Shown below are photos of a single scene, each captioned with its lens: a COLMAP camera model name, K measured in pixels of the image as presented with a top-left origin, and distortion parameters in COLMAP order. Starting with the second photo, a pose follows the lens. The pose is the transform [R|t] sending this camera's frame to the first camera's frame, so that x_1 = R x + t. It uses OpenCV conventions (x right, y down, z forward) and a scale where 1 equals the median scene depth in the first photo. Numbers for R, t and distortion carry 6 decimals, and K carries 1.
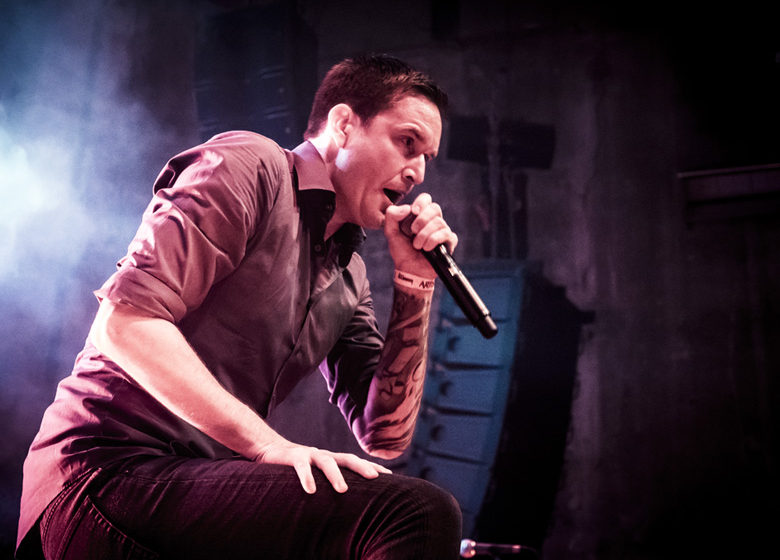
lens RADIAL K [[1425.8, 0, 390.0], [0, 1425.8, 280.0], [0, 0, 1]] dist [-0.005193, -0.074696]
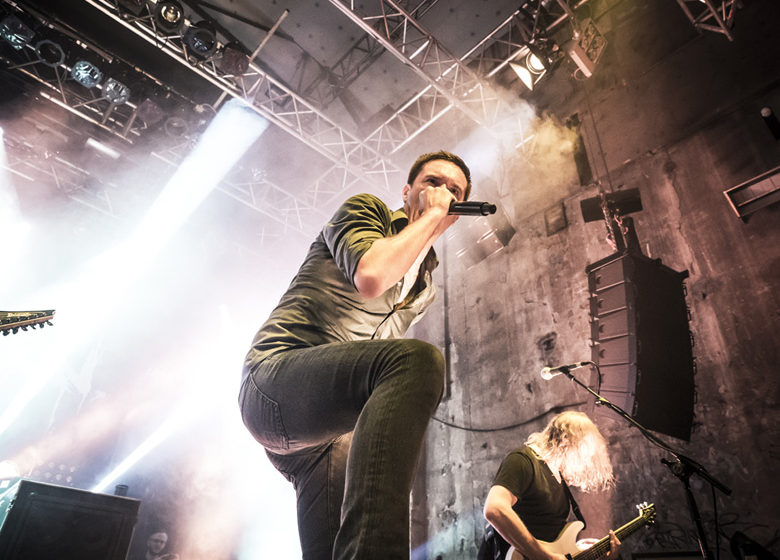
lens RADIAL K [[550.2, 0, 390.0], [0, 550.2, 280.0], [0, 0, 1]] dist [-0.025251, 0.005039]
pose [[0.866603, -0.286607, -0.408479, 0.086177], [0.204470, 0.950678, -0.233247, 0.099812], [0.455182, 0.118611, 0.882463, 0.224521]]
